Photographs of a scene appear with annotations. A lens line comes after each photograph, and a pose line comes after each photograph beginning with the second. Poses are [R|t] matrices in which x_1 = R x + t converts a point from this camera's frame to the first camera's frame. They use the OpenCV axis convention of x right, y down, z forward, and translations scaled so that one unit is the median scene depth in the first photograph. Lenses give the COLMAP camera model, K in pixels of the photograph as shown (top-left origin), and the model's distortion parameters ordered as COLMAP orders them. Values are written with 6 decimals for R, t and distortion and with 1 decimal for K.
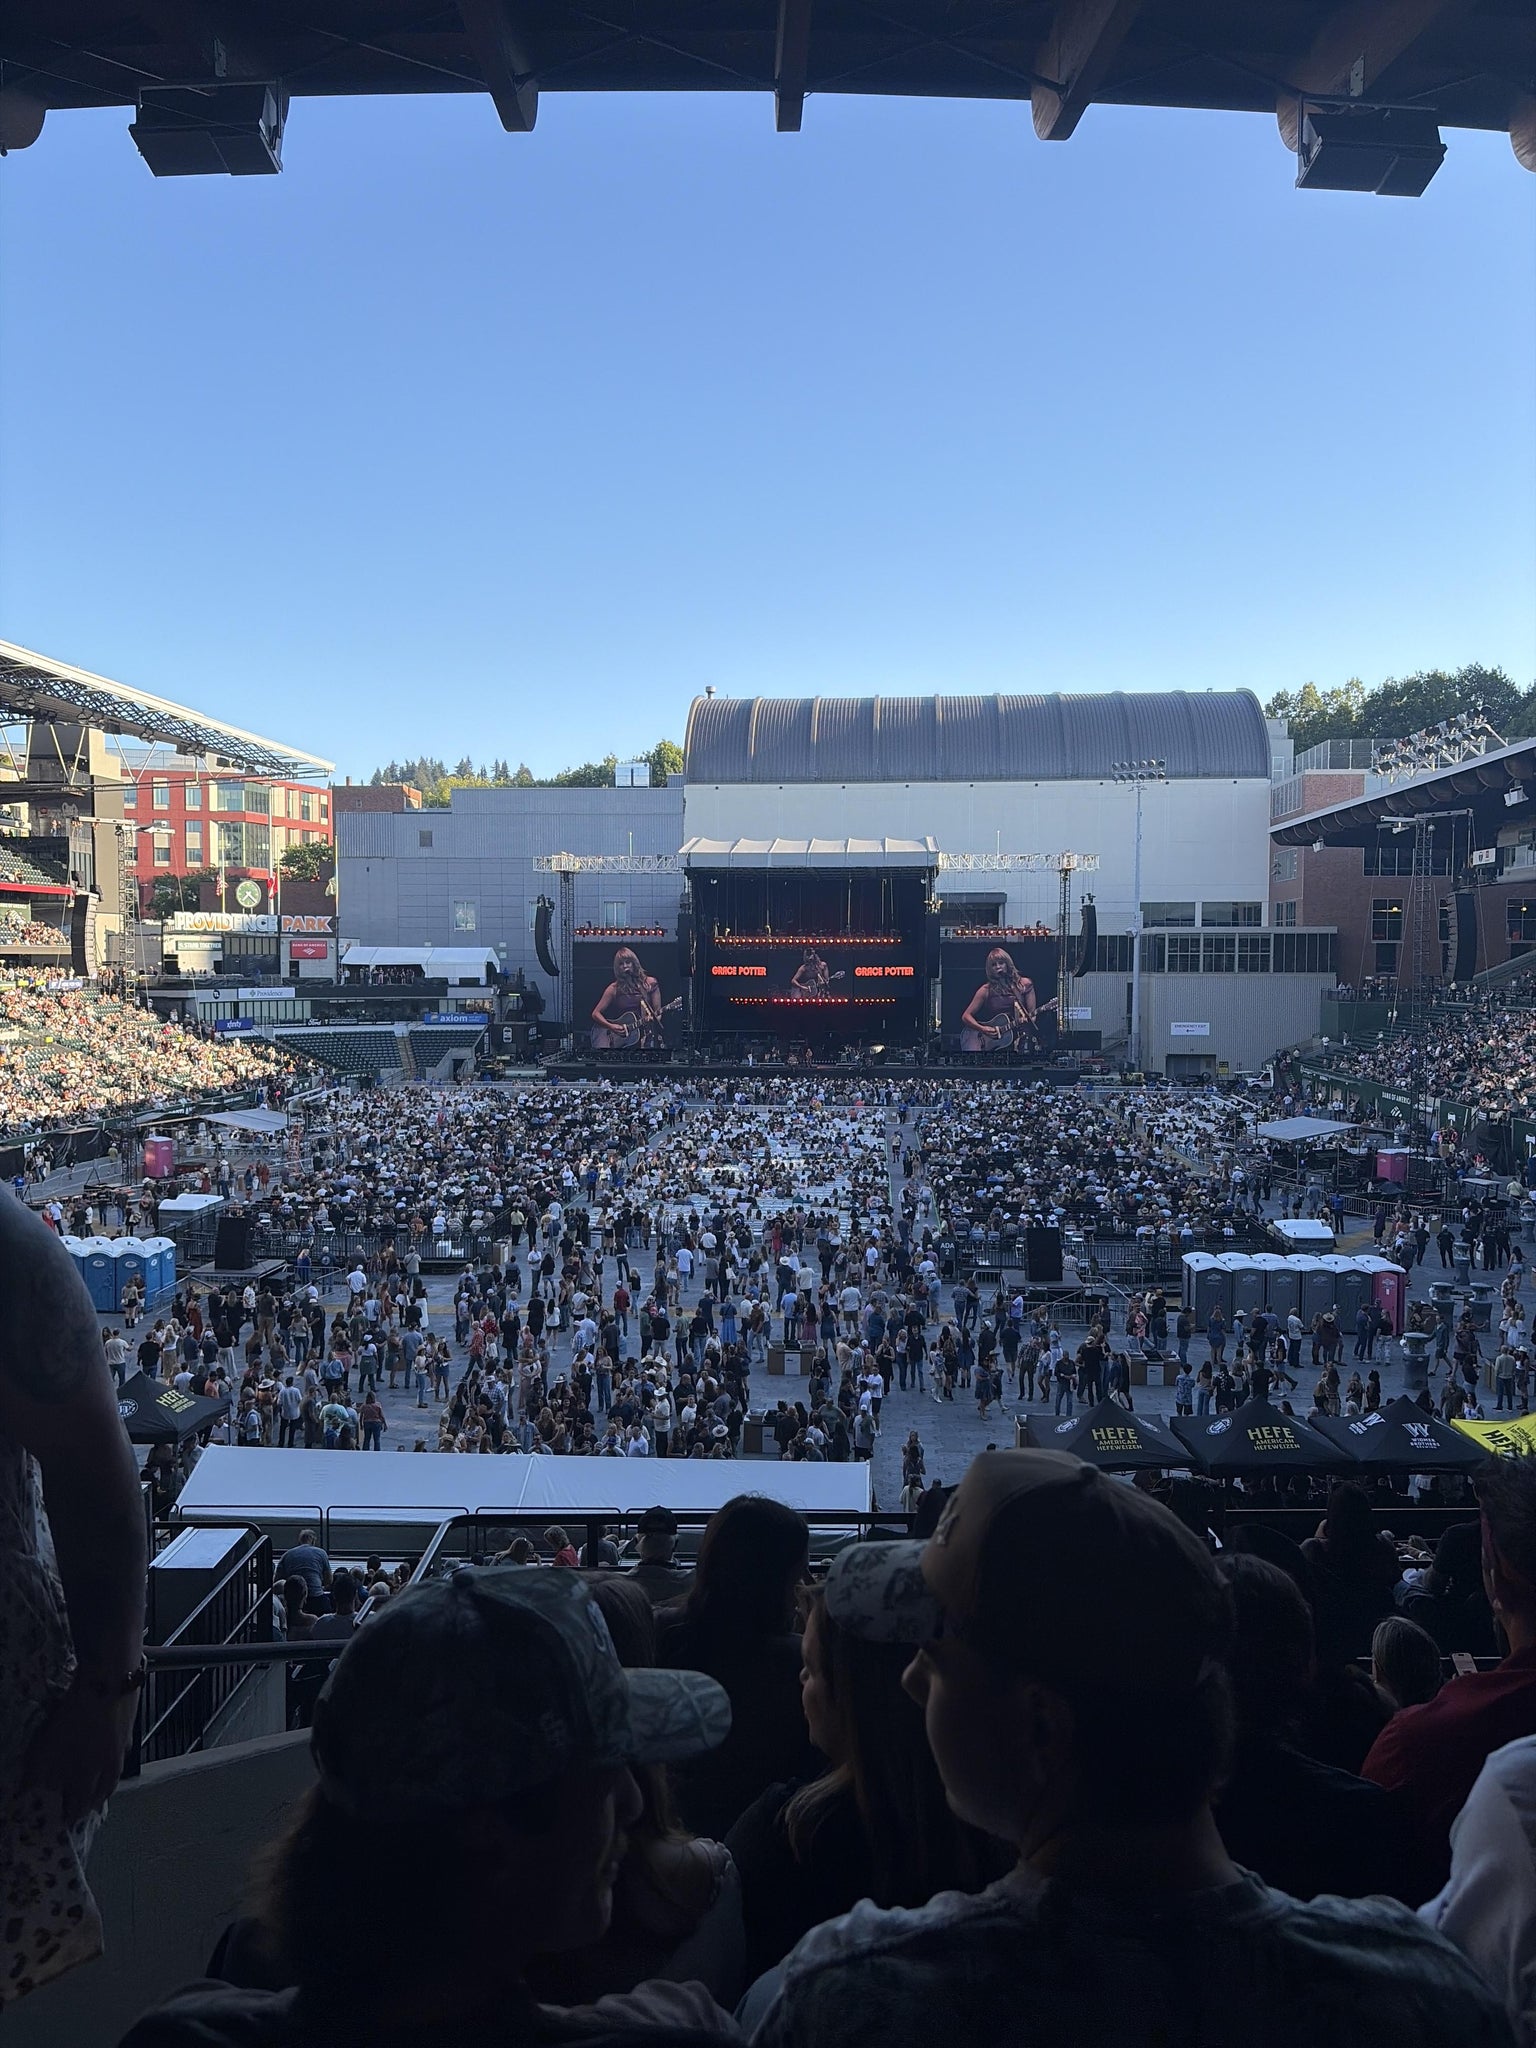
lens RADIAL K [[1530.2, 0, 762.6], [0, 1530.2, 1026.0], [0, 0, 1]] dist [0.077630, -0.005370]
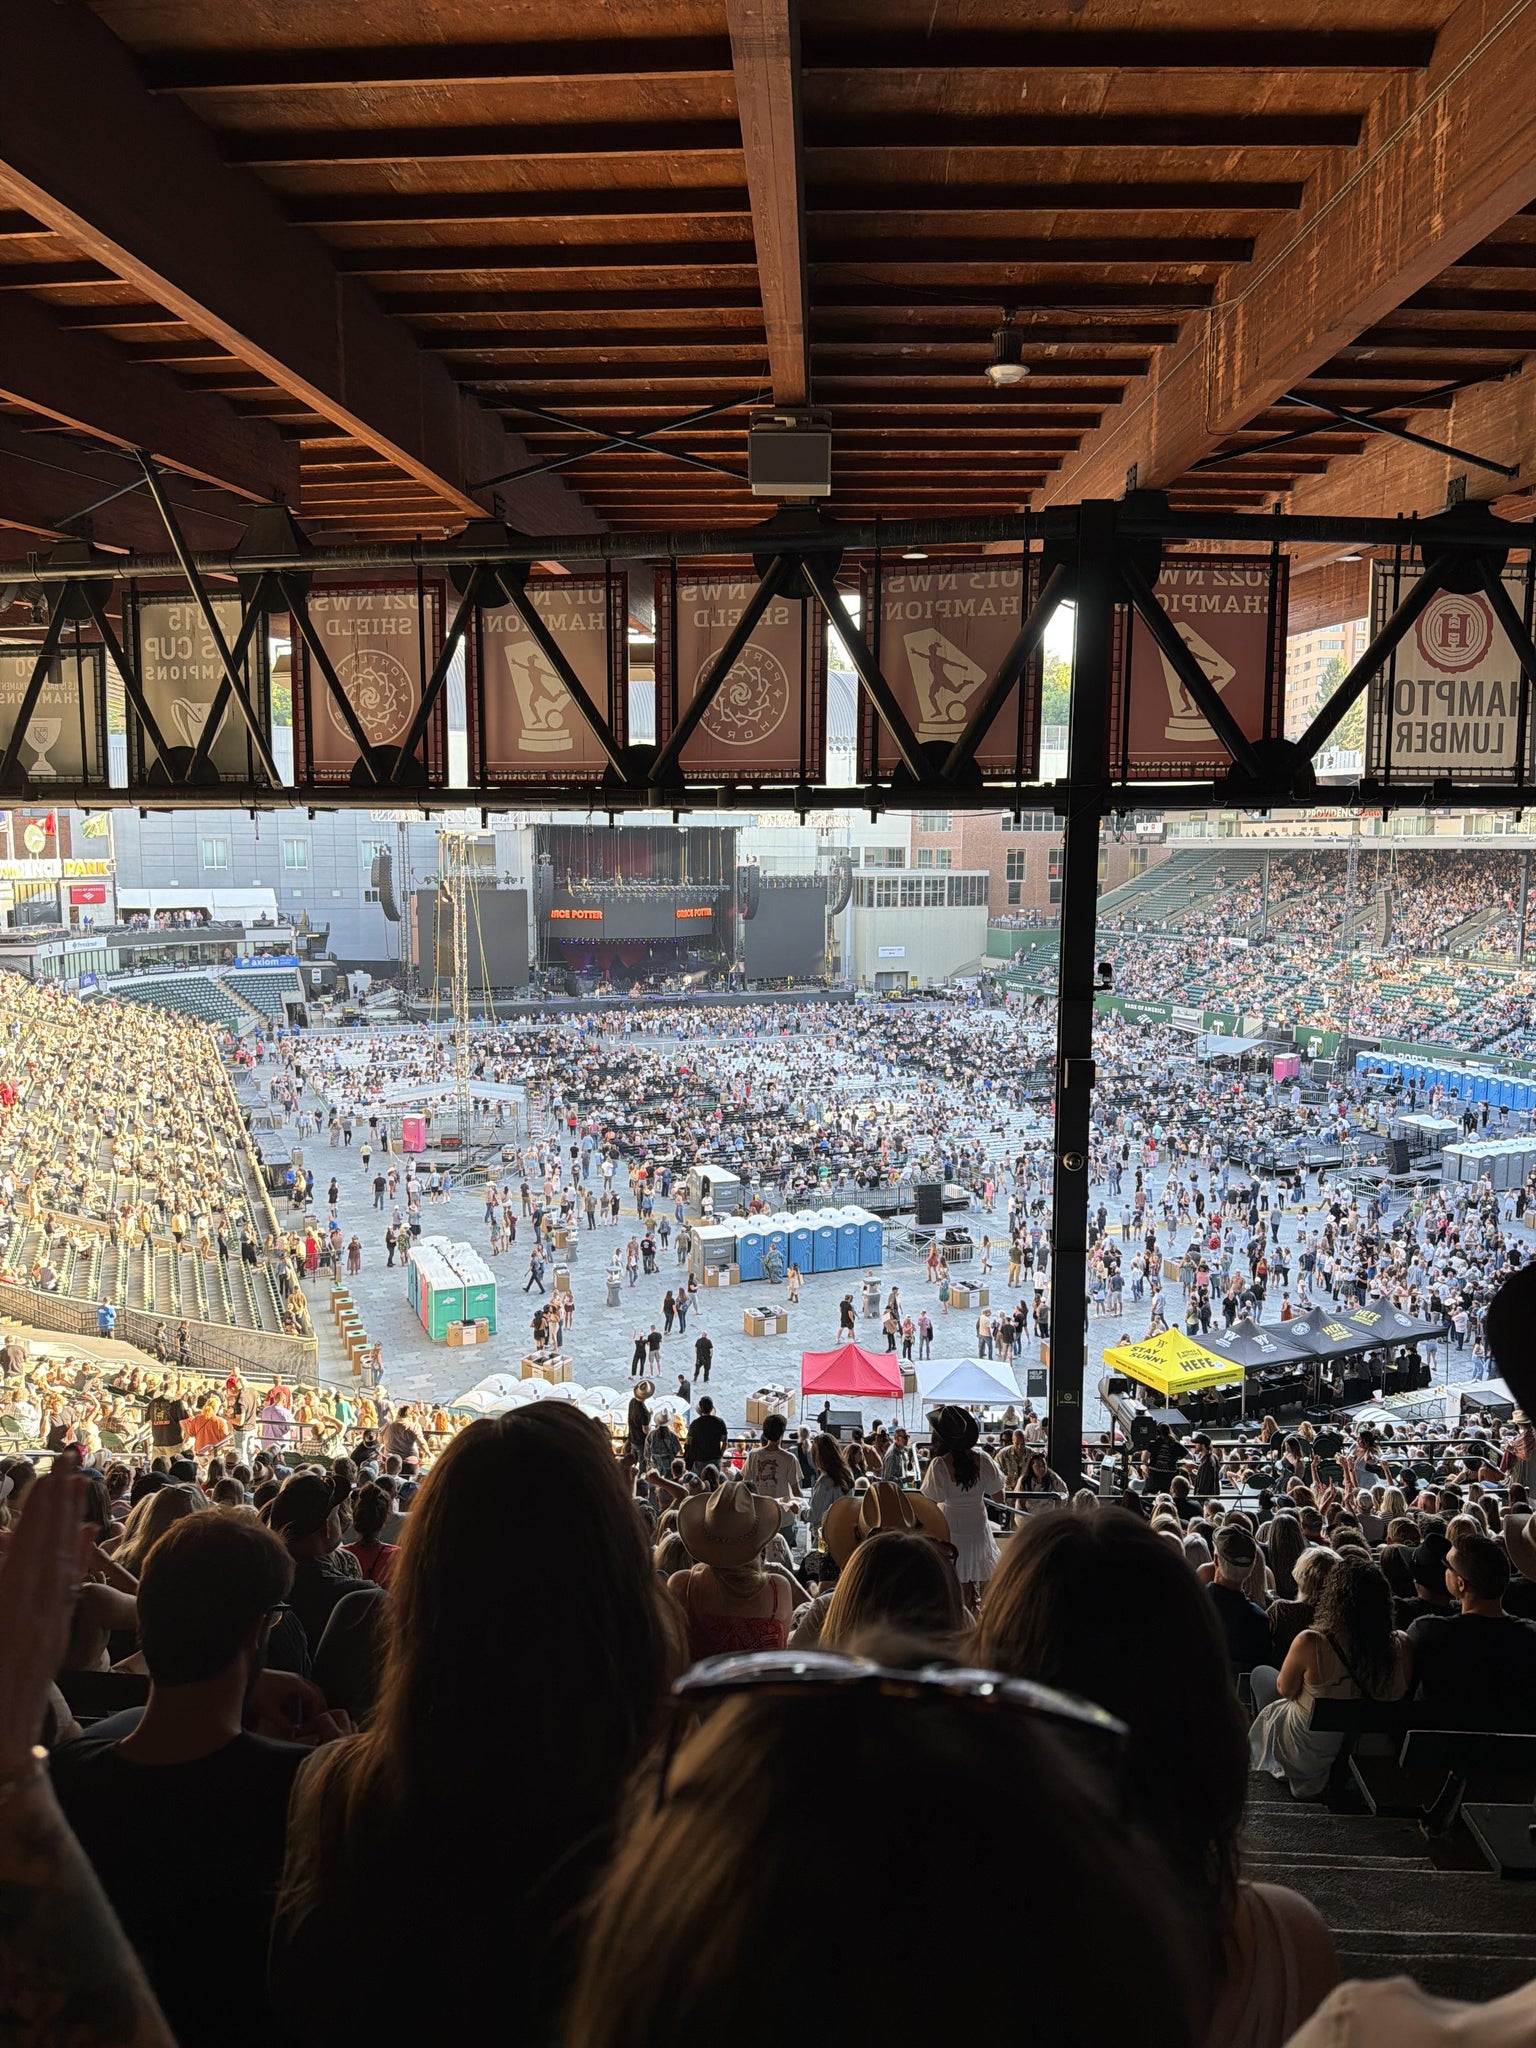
lens RADIAL K [[1434.7, 0, 775.5], [0, 1434.7, 1029.3], [0, 0, 1]] dist [0.050146, -0.053983]
pose [[0.886782, -0.055810, 0.458805, -0.344160], [0.017291, 0.995994, 0.087733, -0.038762], [-0.461864, -0.069867, 0.884195, -0.004198]]
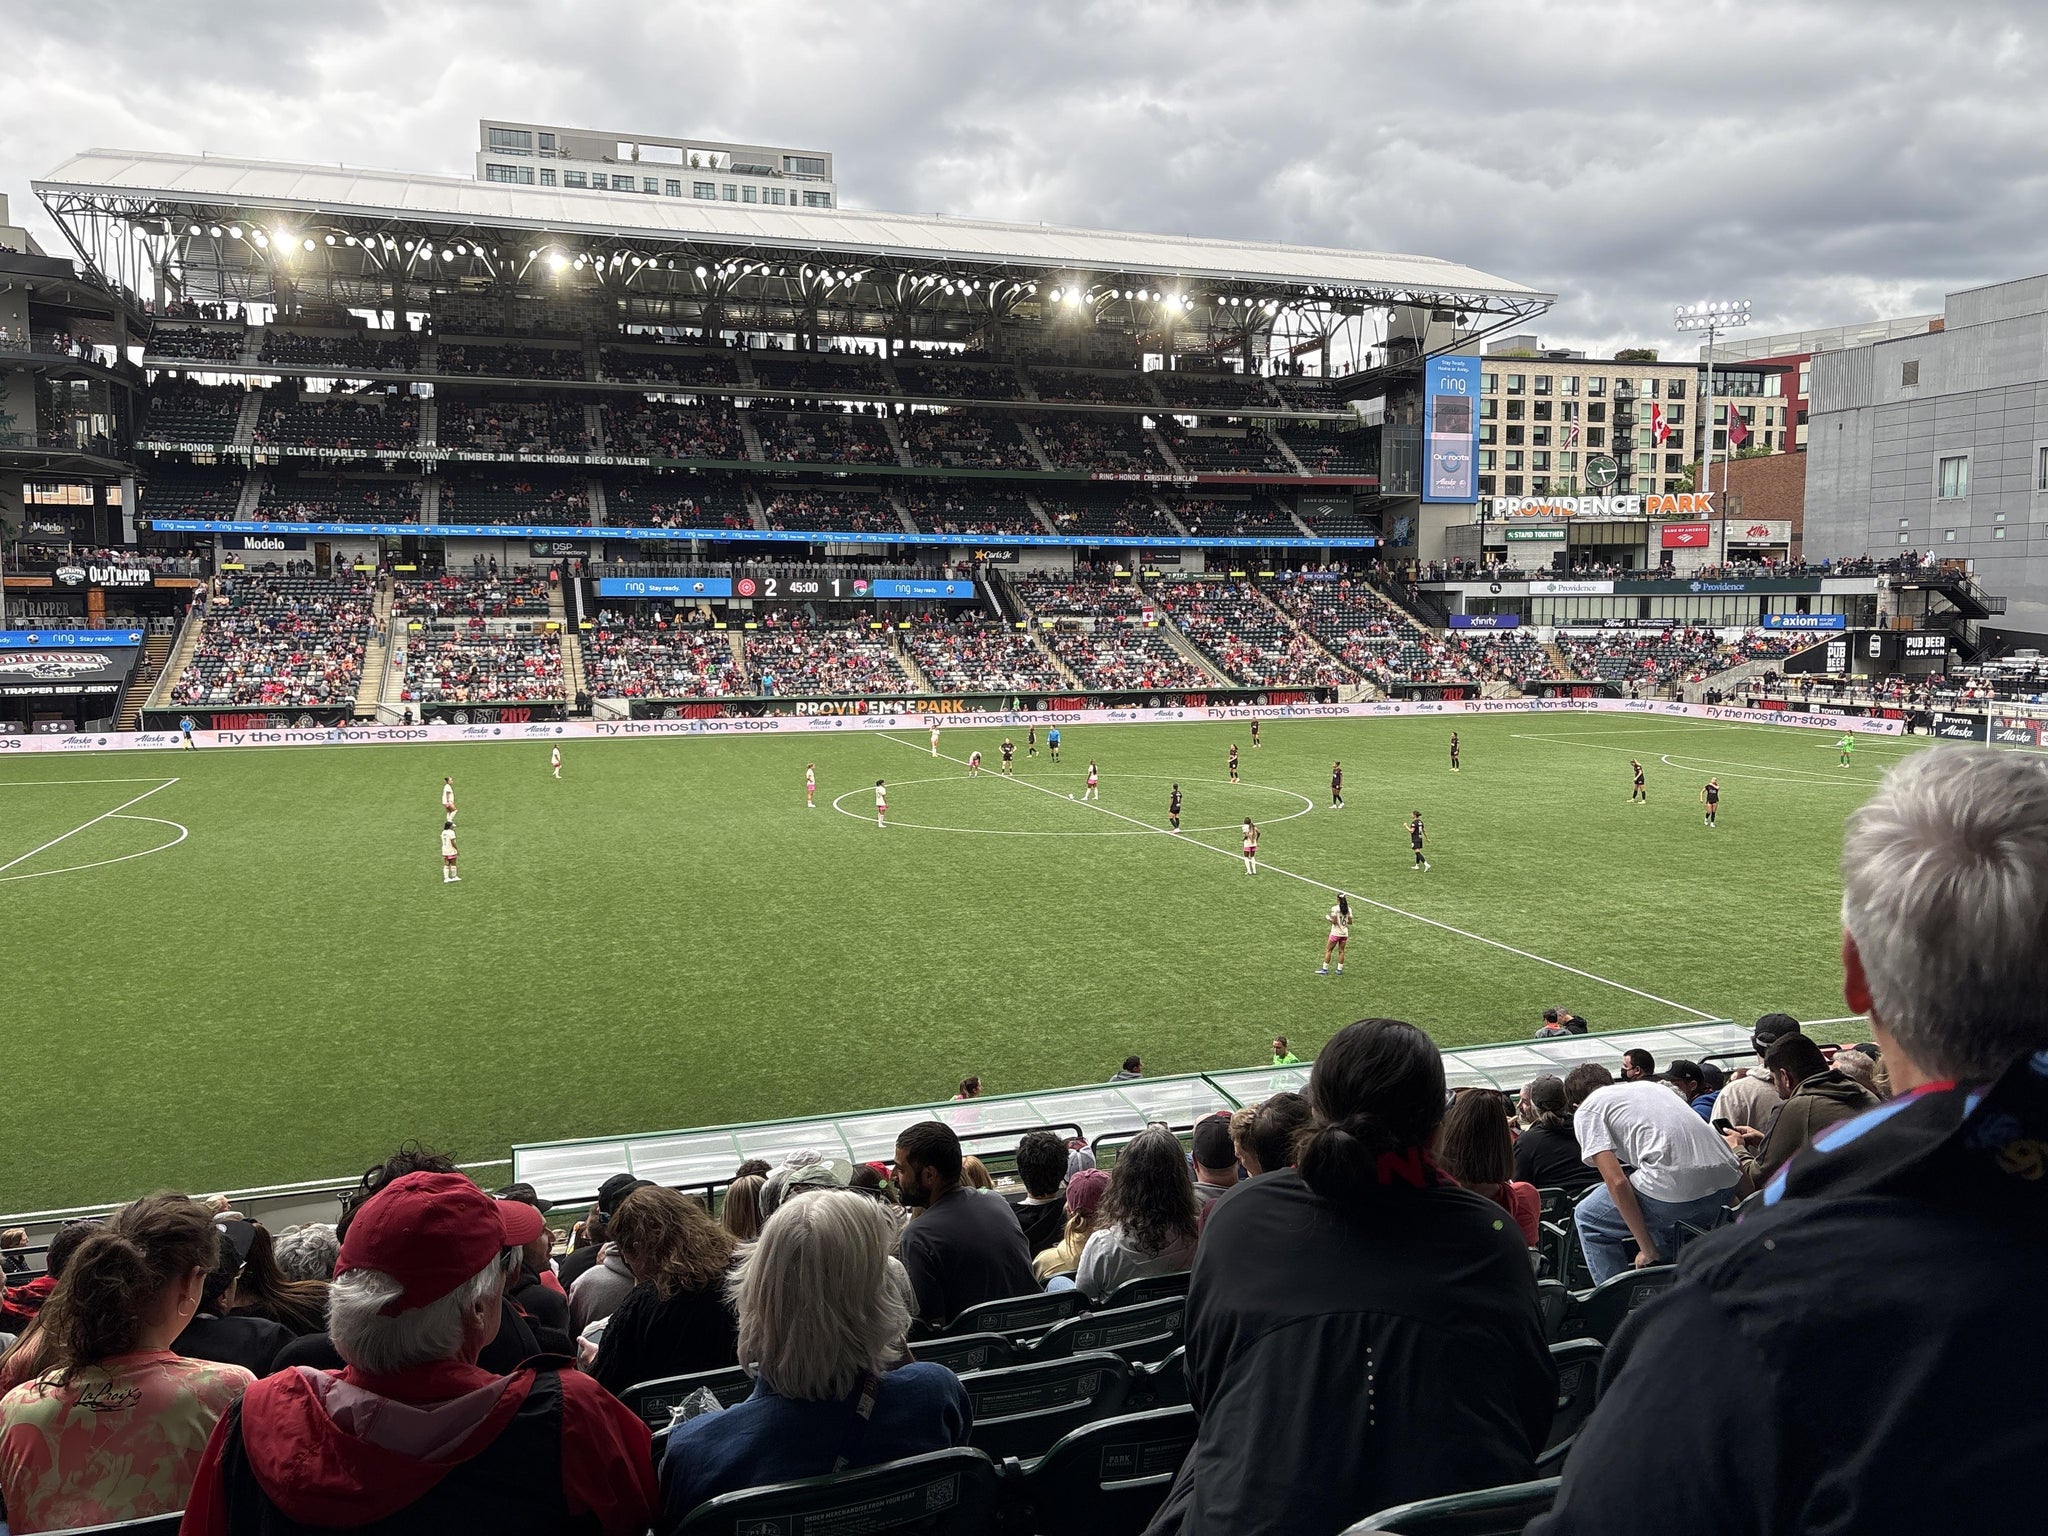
lens RADIAL K [[1550.8, 0, 1024.2], [0, 1550.8, 763.3], [0, 0, 1]] dist [0.047466, -0.035107]
pose [[0.389423, 0.086037, -0.917032, 0.335651], [-0.038553, 0.996278, 0.077101, 0.019108], [0.920252, 0.005329, 0.391290, 0.381301]]
